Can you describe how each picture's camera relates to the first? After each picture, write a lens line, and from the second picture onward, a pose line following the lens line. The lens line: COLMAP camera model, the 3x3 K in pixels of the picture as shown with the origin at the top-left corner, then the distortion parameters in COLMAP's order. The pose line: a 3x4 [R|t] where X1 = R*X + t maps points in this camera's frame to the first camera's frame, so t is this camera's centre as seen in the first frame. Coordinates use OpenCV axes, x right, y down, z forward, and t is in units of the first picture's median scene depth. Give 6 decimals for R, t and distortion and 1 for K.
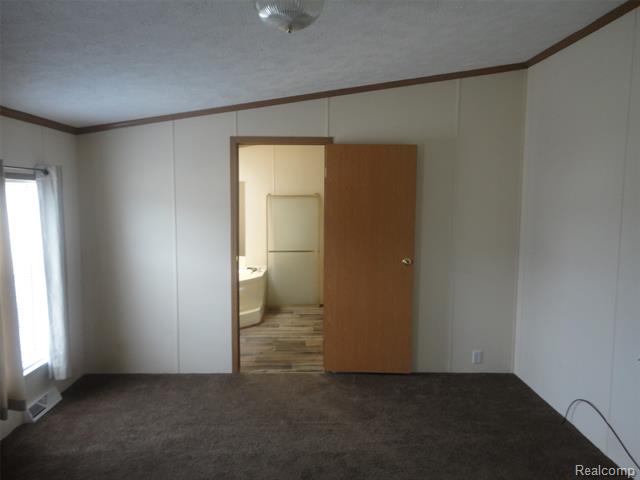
lens RADIAL K [[467.9, 0, 310.1], [0, 467.9, 237.5], [0, 0, 1]] dist [-0.003546, 0.004624]
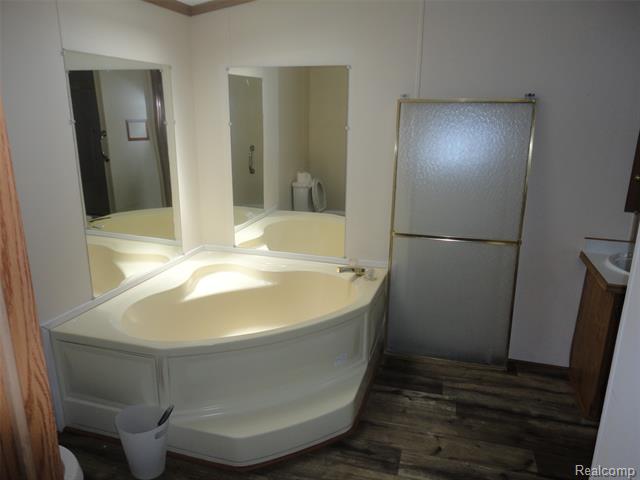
lens RADIAL K [[467.9, 0, 310.1], [0, 467.9, 237.5], [0, 0, 1]] dist [-0.003546, 0.004624]
pose [[0.944695, 0.084138, -0.316972, -0.041617], [-0.028202, 0.983791, 0.177089, -0.067411], [0.326734, -0.158356, 0.931756, 0.925320]]
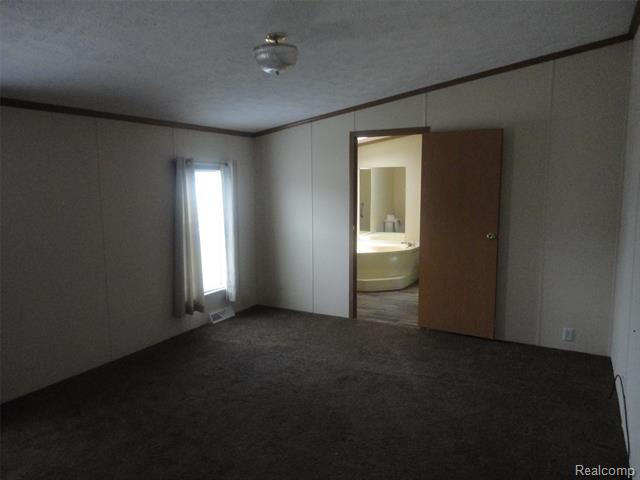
lens RADIAL K [[467.9, 0, 310.1], [0, 467.9, 237.5], [0, 0, 1]] dist [-0.003546, 0.004624]
pose [[0.859713, 0.047322, -0.508580, 0.400322], [-0.034351, 0.998801, 0.034869, 0.031295], [0.509620, -0.012507, 0.860309, -0.157111]]
